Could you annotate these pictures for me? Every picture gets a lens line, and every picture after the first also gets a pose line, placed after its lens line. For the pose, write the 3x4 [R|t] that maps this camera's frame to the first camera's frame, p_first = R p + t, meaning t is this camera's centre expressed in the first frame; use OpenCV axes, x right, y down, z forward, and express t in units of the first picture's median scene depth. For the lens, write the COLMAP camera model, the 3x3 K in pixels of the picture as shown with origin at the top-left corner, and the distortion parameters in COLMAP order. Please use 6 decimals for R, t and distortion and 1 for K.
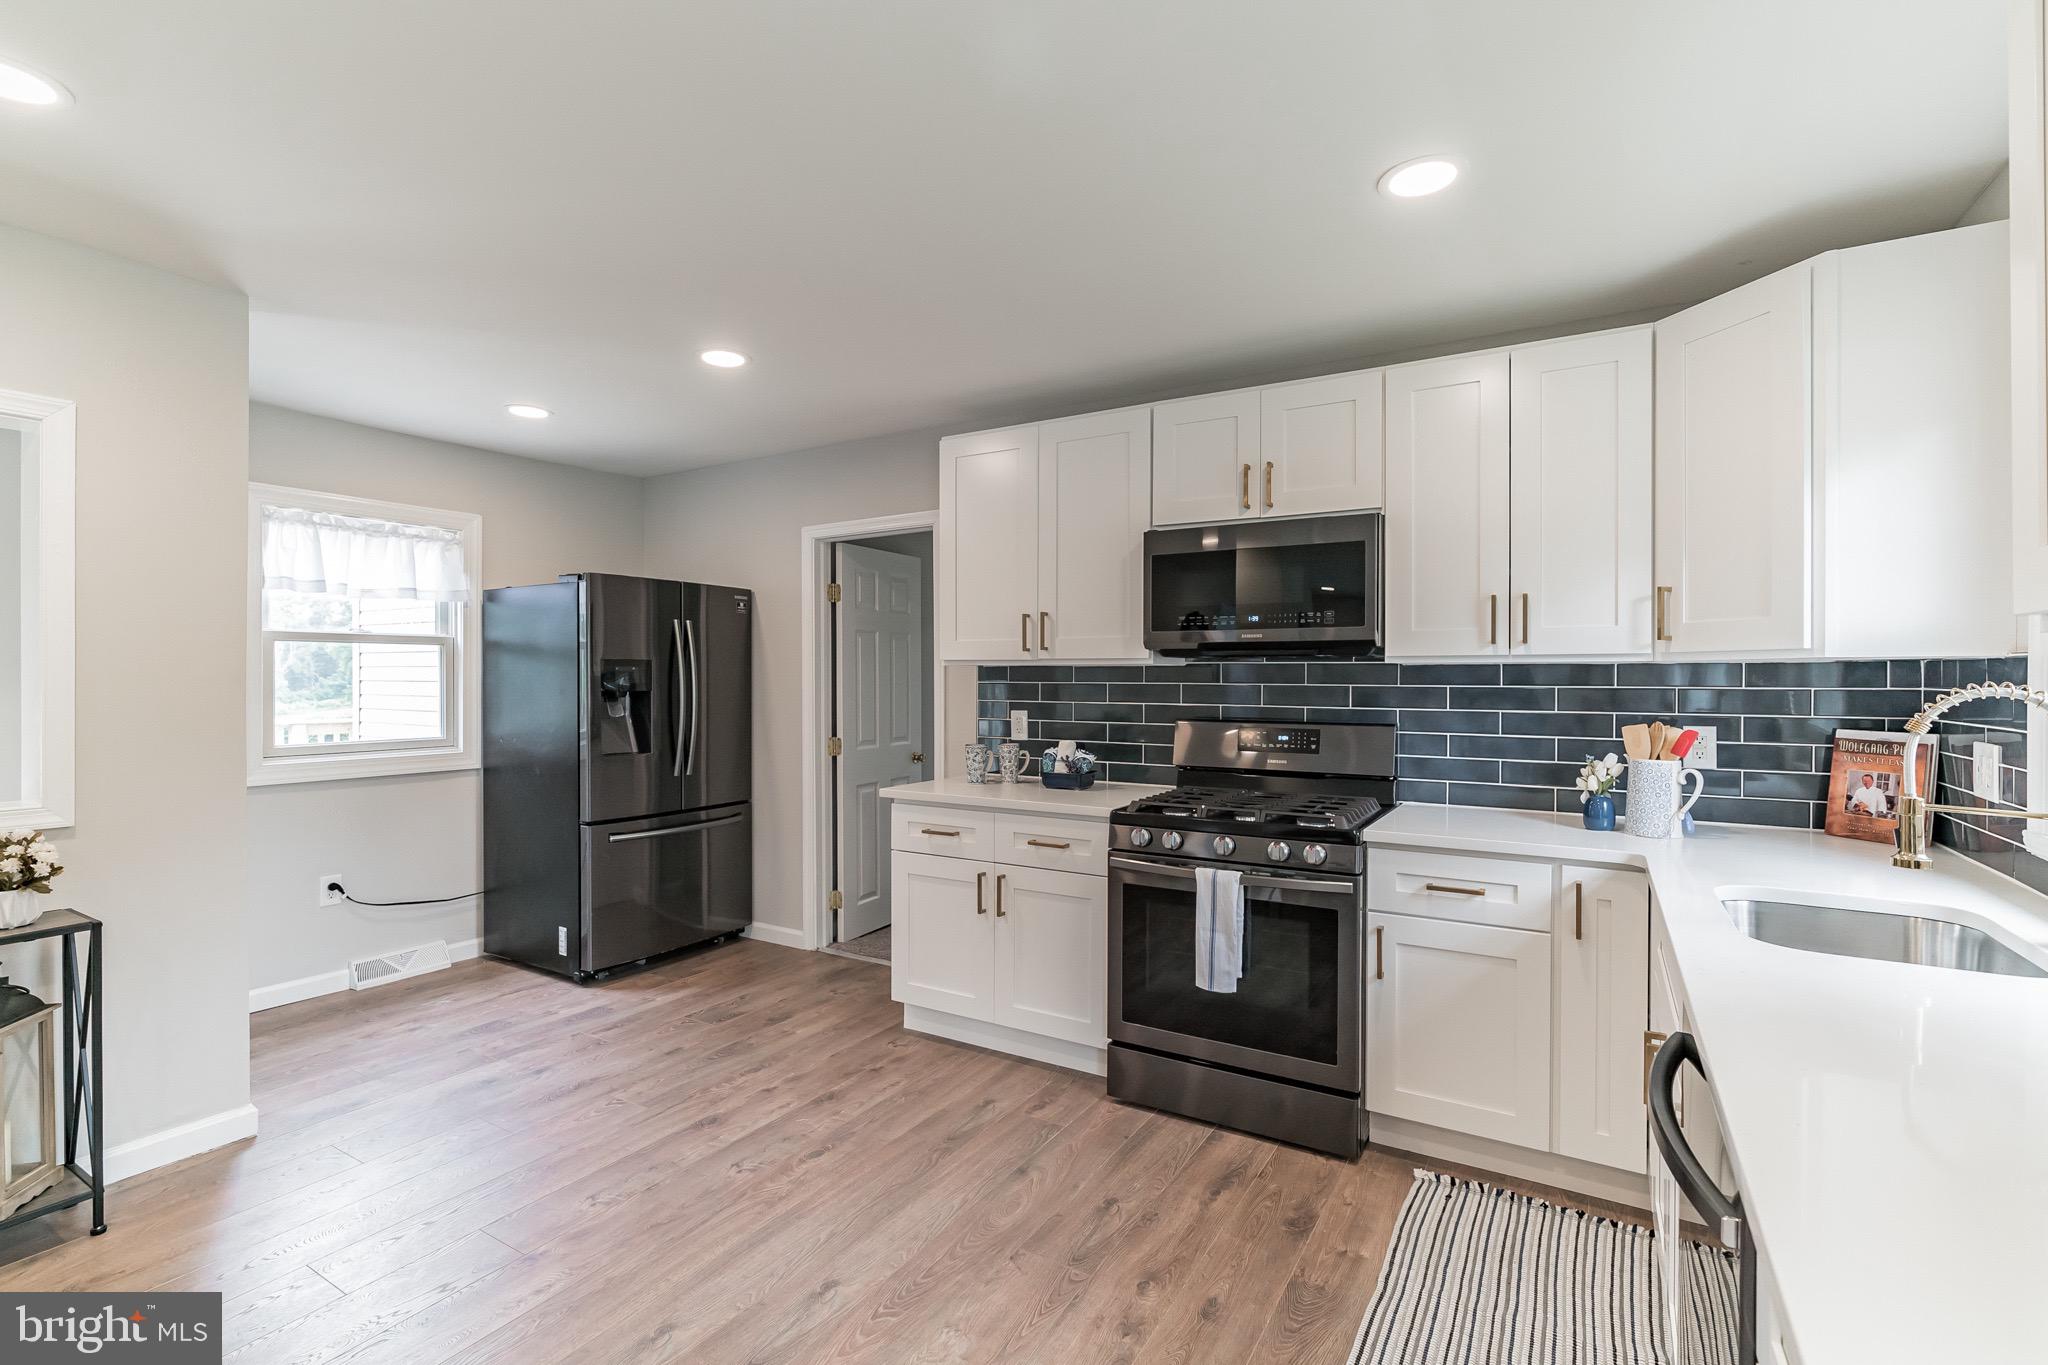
lens RADIAL K [[930.7, 0, 1010.9], [0, 930.7, 686.3], [0, 0, 1]] dist [-0.014594, 0.005622]
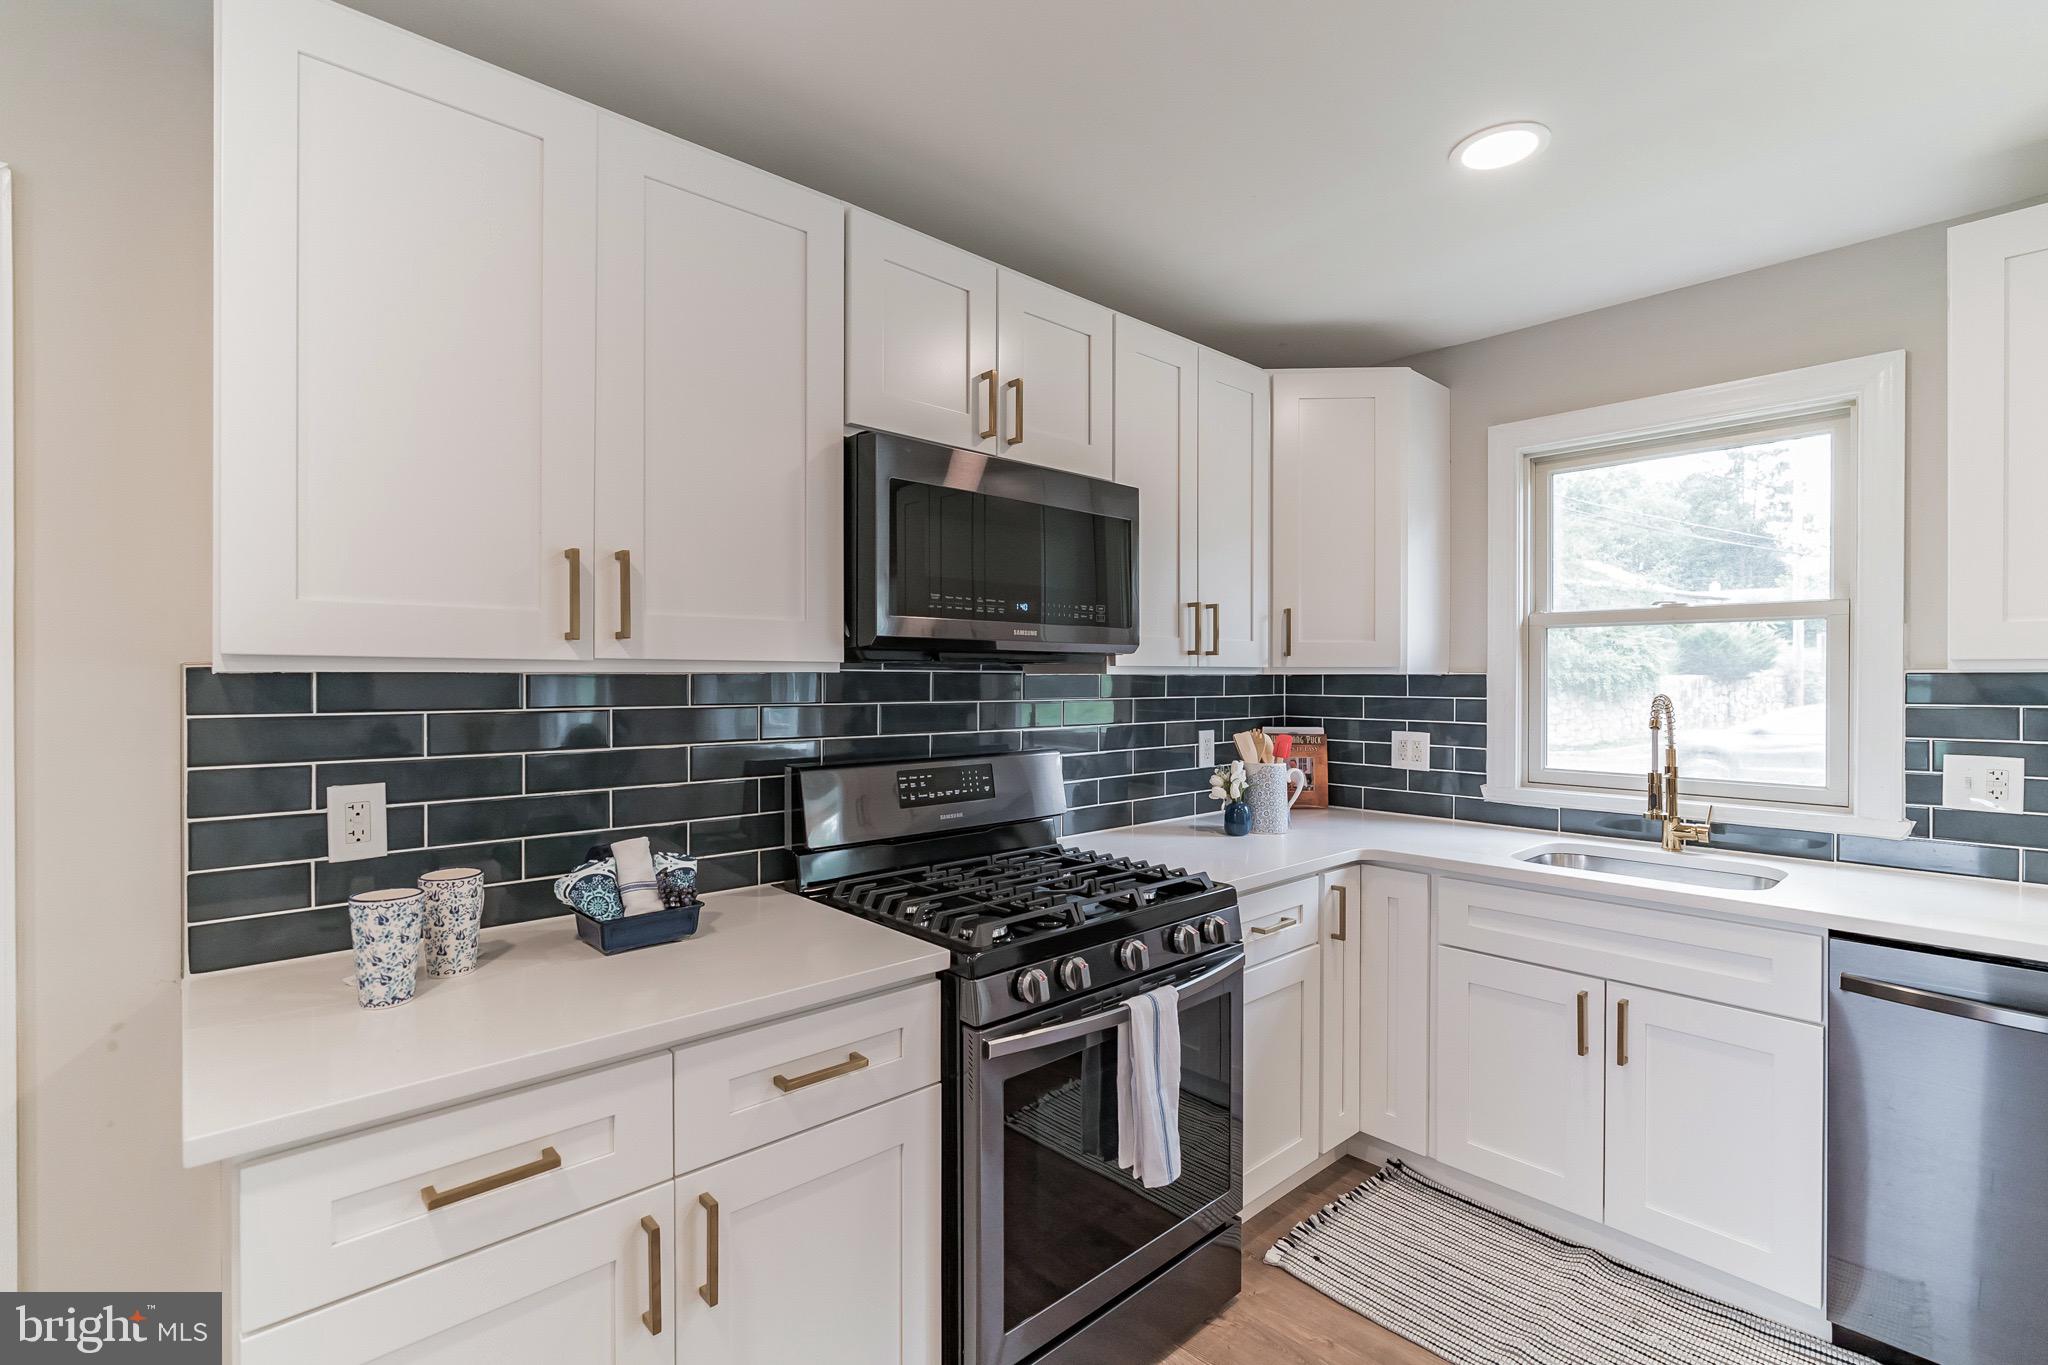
lens RADIAL K [[930.7, 0, 1039.7], [0, 930.7, 683.3], [0, 0, 1]] dist [-0.014594, 0.005622]
pose [[0.268491, -0.010067, 0.963230, -0.393765], [0.007909, 0.999935, 0.008246, -0.024235], [-0.963250, 0.005404, 0.268553, 0.837966]]
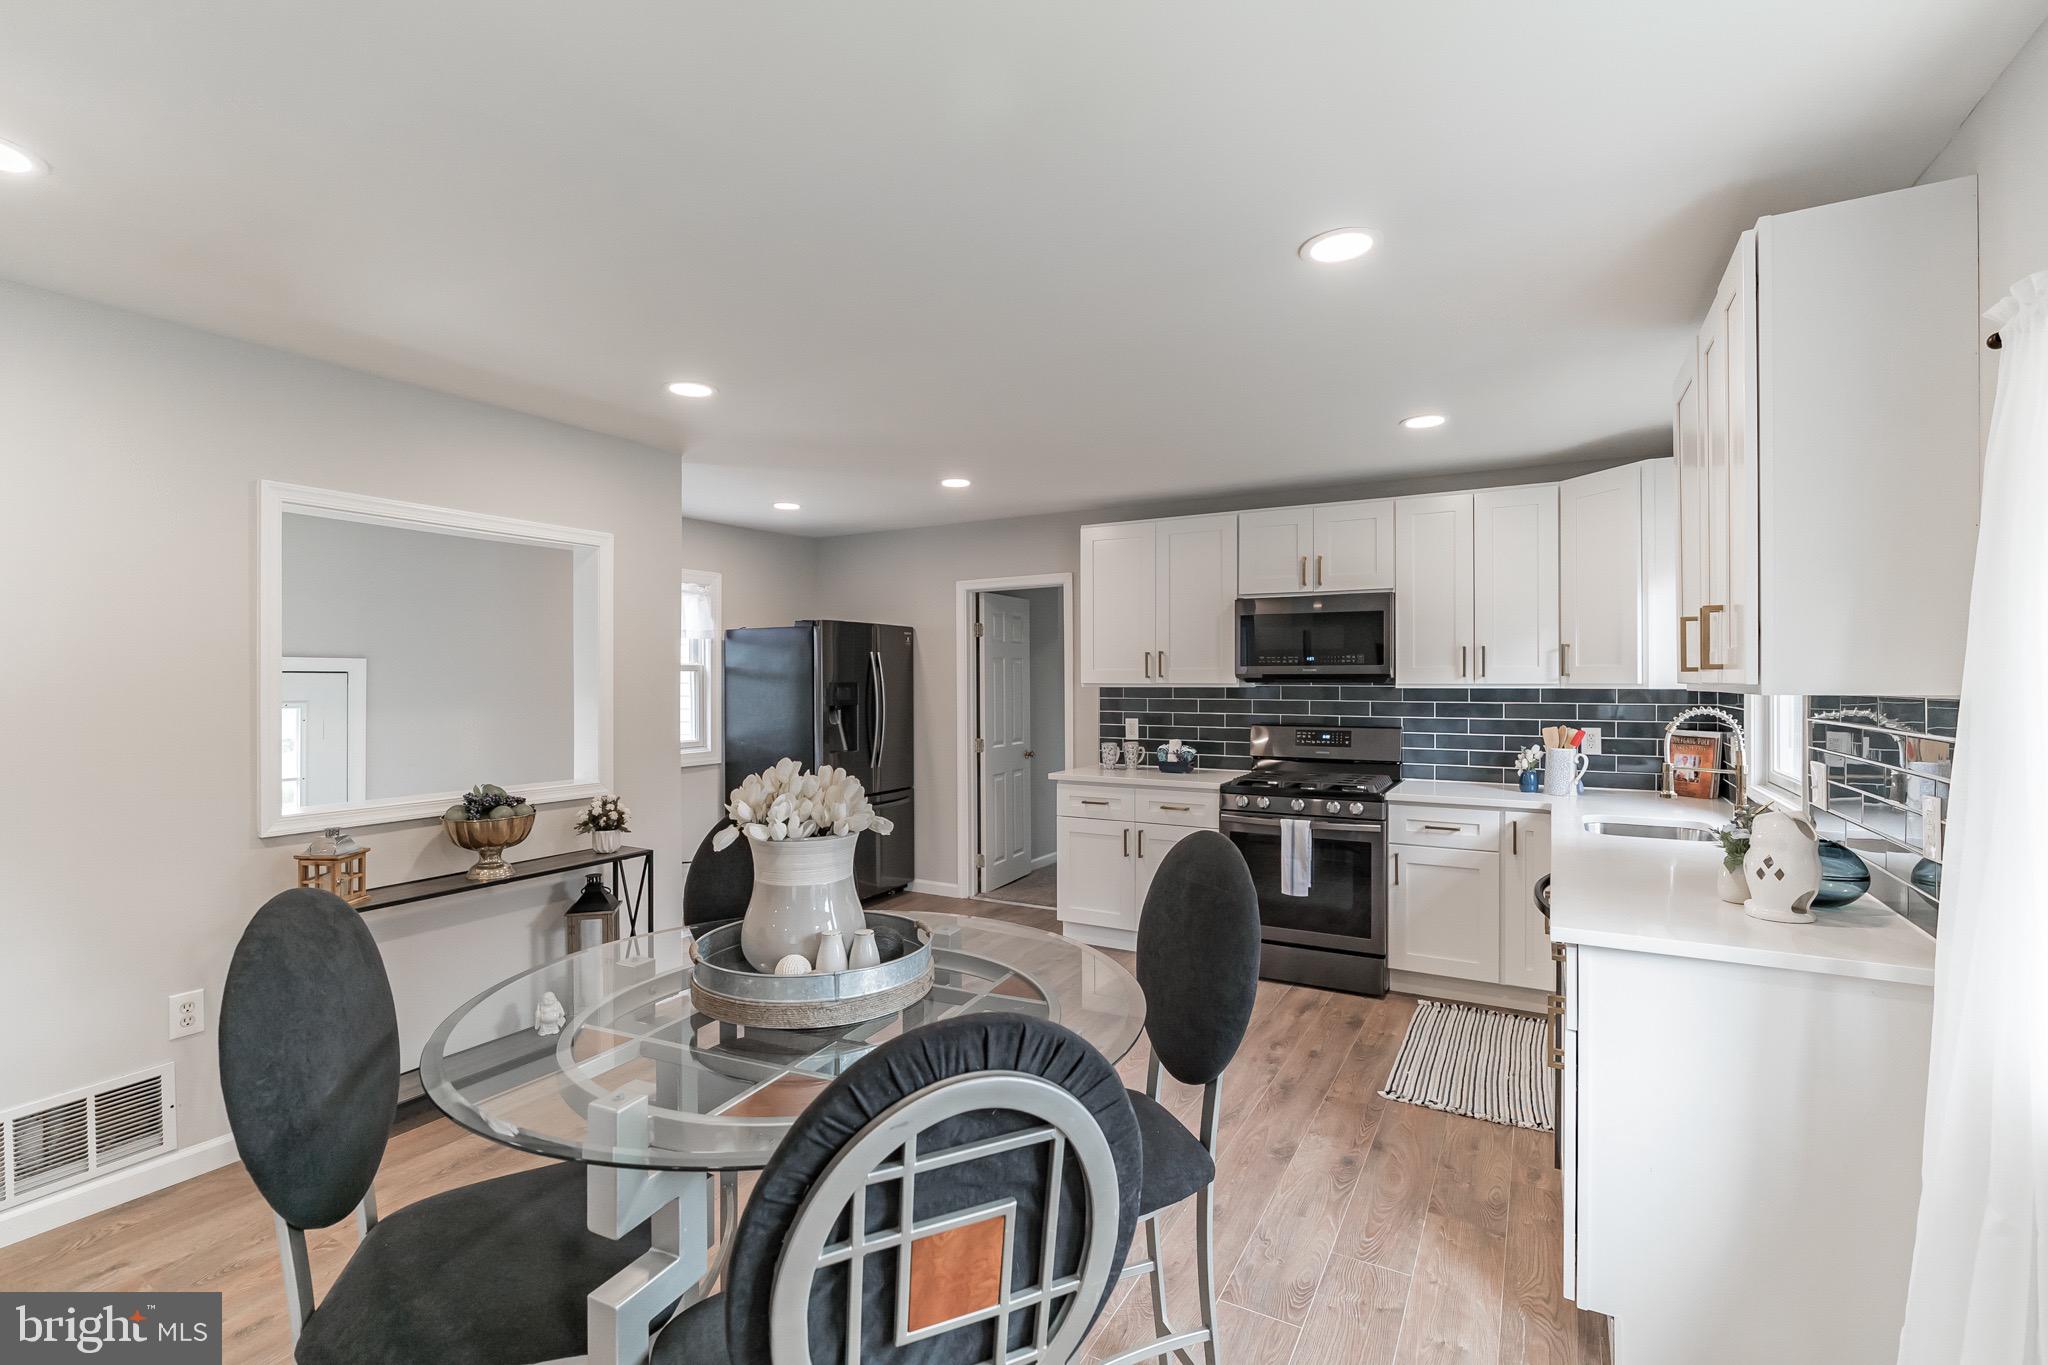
lens RADIAL K [[930.7, 0, 1025.6], [0, 930.7, 683.4], [0, 0, 1]] dist [-0.014594, 0.005622]
pose [[0.999244, -0.003007, 0.038748, -0.278286], [0.003187, 0.999984, -0.004581, -0.028064], [-0.038734, 0.004701, 0.999239, -0.532484]]
